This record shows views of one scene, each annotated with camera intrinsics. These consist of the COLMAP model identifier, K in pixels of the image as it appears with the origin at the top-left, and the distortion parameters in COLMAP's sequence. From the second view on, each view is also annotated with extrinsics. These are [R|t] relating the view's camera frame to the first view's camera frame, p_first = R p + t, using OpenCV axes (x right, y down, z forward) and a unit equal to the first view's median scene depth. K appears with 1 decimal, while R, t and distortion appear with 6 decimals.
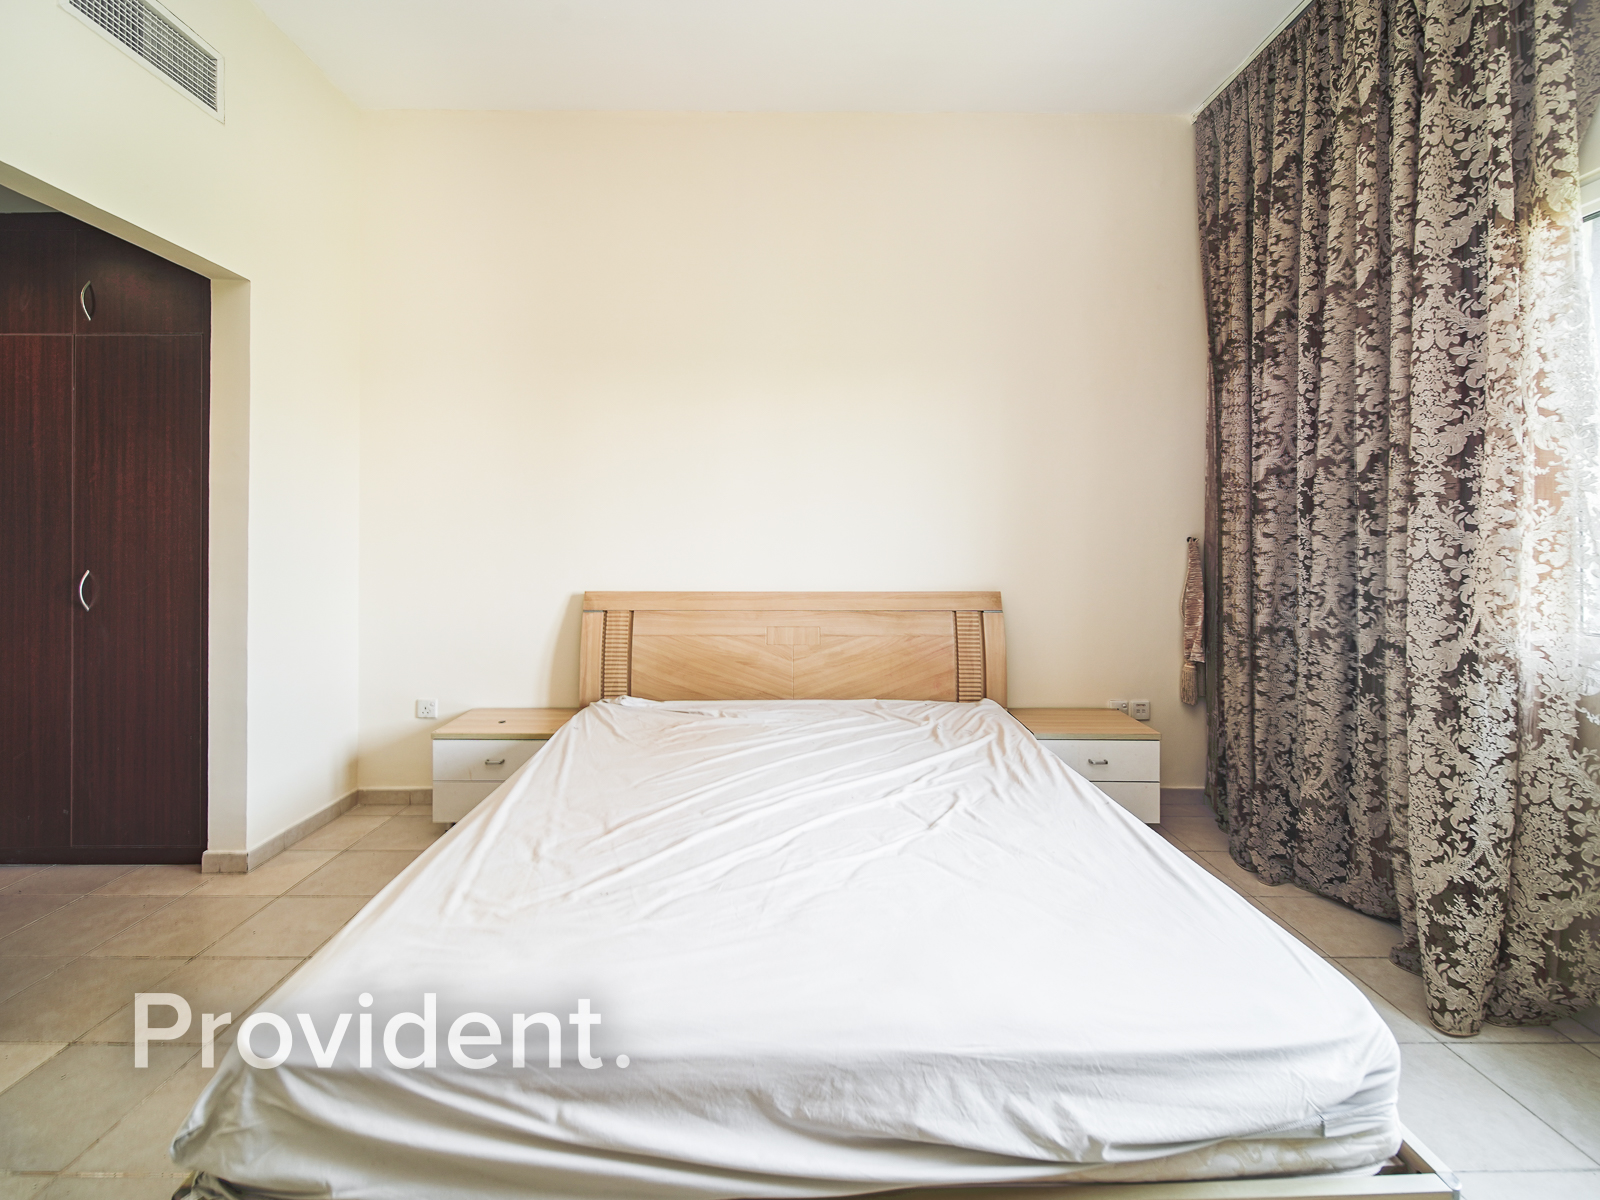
lens RADIAL K [[672.4, 0, 799.7], [0, 672.4, 540.3], [0, 0, 1]] dist [-0.000035, -0.000031]
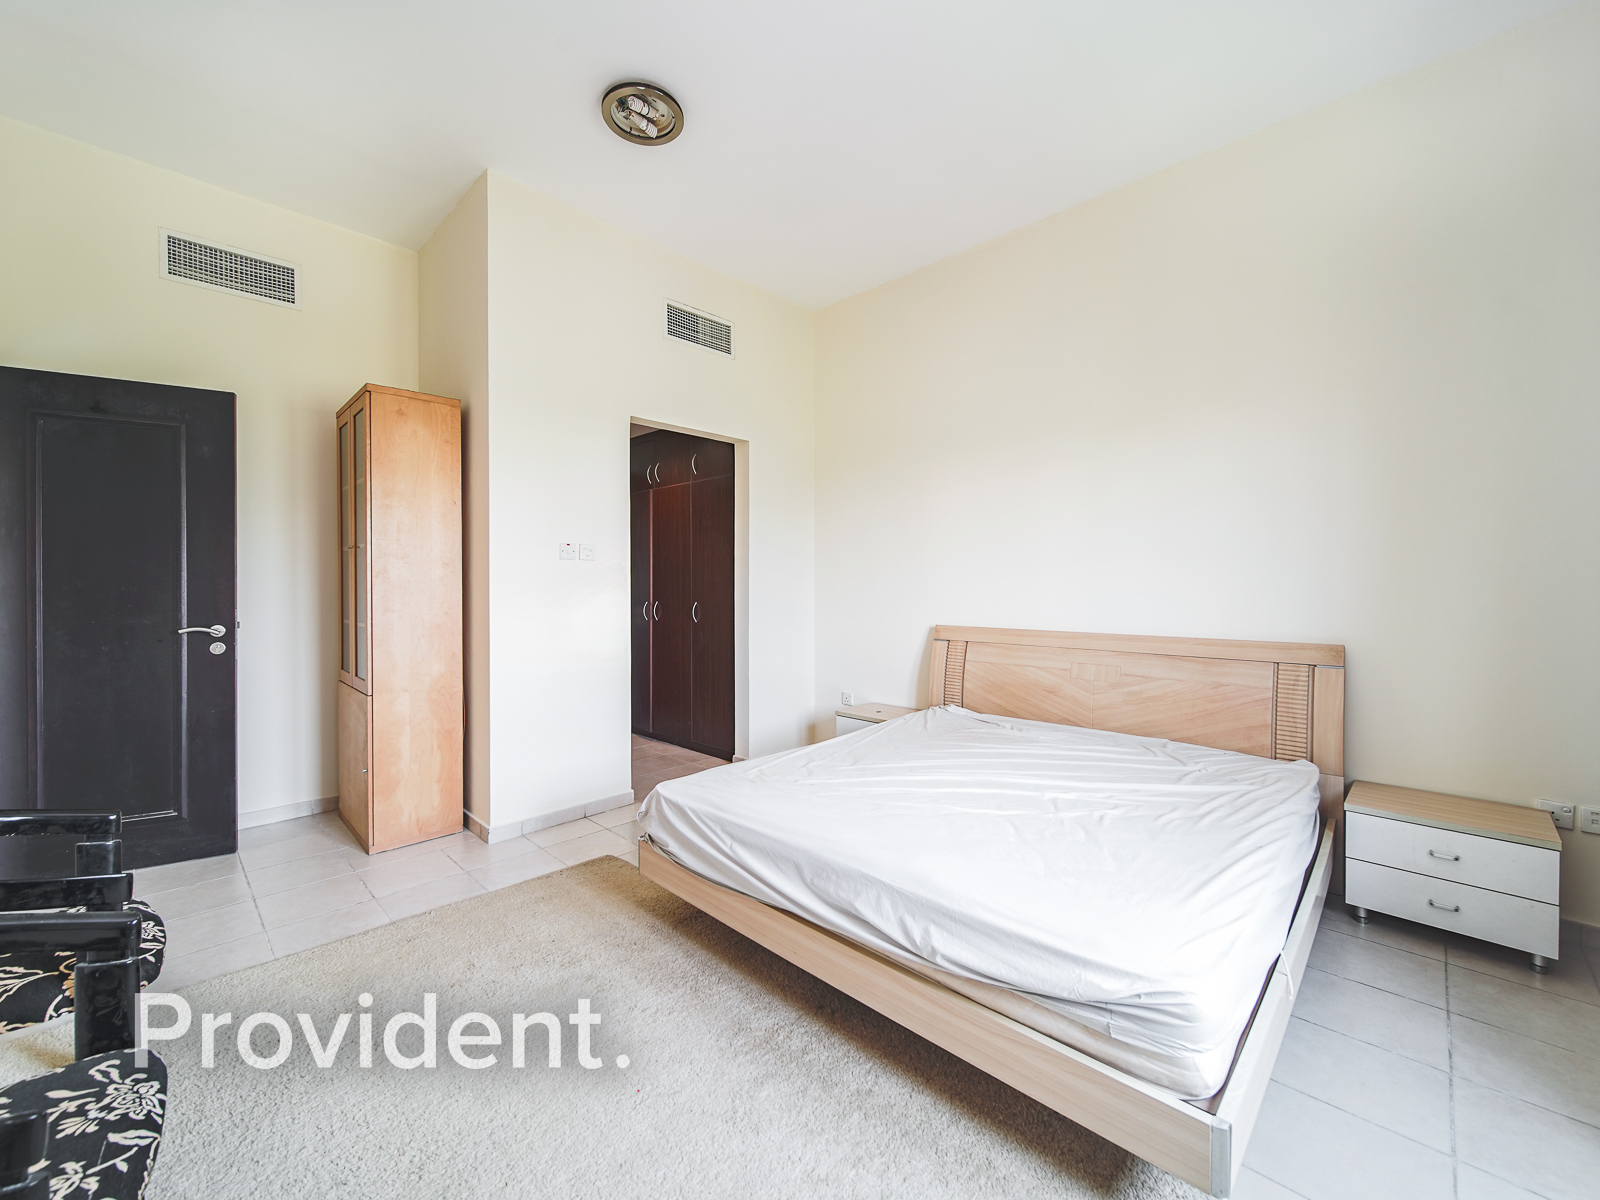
lens RADIAL K [[657.9, 0, 800.0], [0, 657.9, 600.0], [0, 0, 1]] dist [-0.000608, -0.000219]
pose [[0.705778, 0.014546, -0.708284, 0.420405], [-0.000635, 0.999802, 0.019901, 0.000571], [0.708433, -0.013596, 0.705647, -0.113945]]
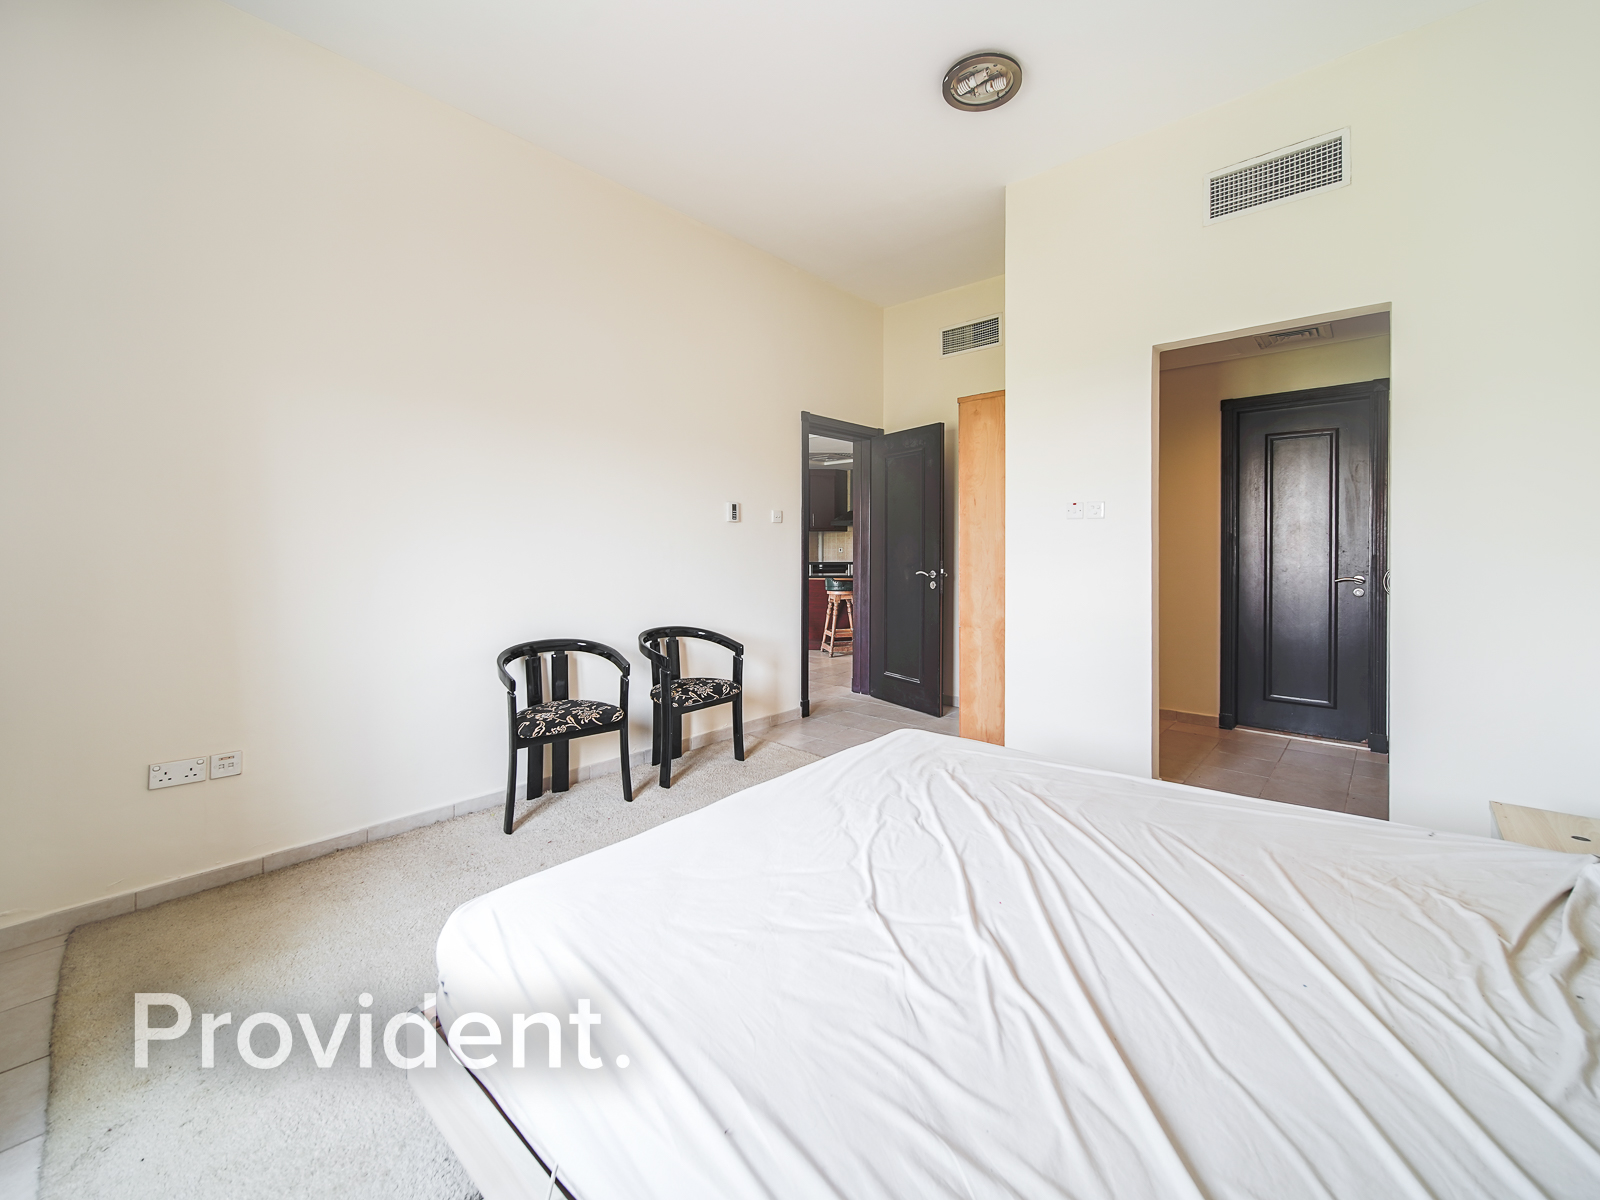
lens RADIAL K [[666.5, 0, 806.2], [0, 666.5, 556.3], [0, 0, 1]] dist [0.000214, -0.000040]
pose [[-0.685299, 0.012817, -0.728149, 0.473359], [0.000986, 0.999861, 0.016672, -0.002387], [0.728261, 0.010707, -0.685216, 0.847694]]
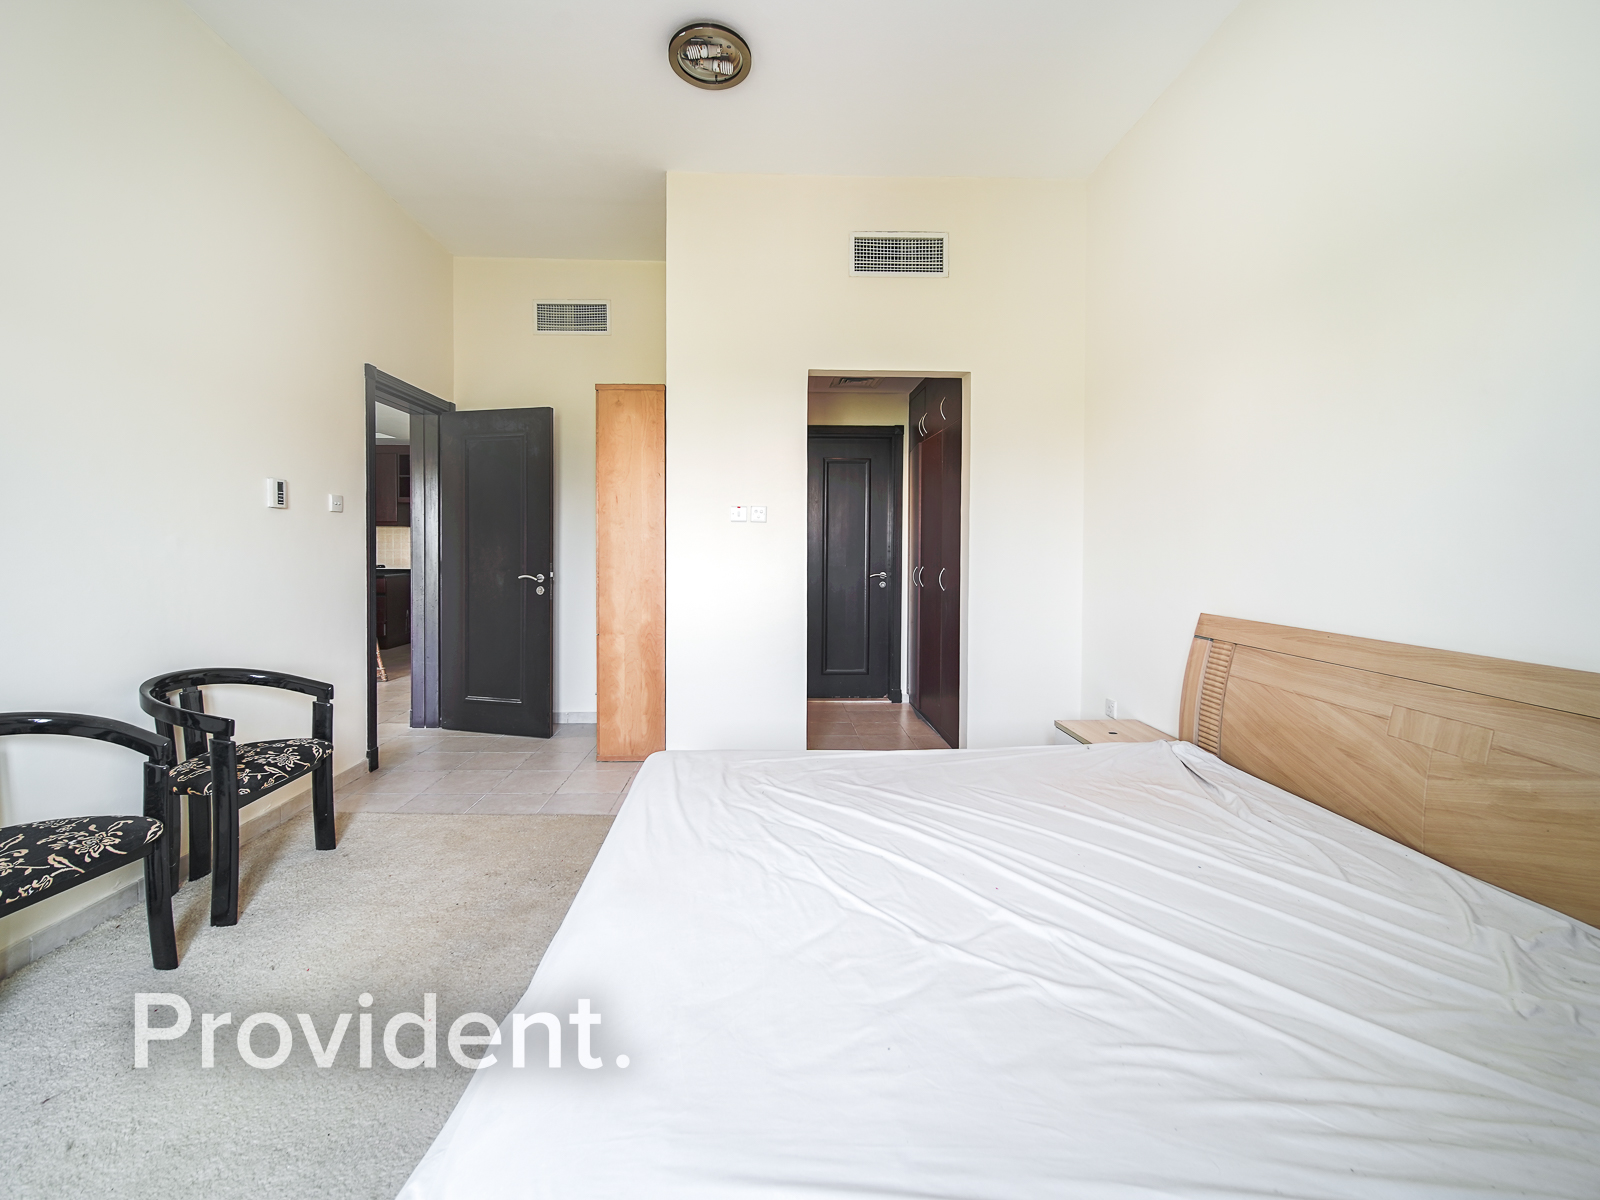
lens RADIAL K [[674.9, 0, 781.4], [0, 674.9, 569.0], [0, 0, 1]] dist [-0.000432, -0.000319]
pose [[-0.001843, 0.030054, -0.999547, 0.529866], [-0.009447, 0.999503, 0.030070, 0.000250], [0.999954, 0.009498, -0.001558, 0.482617]]
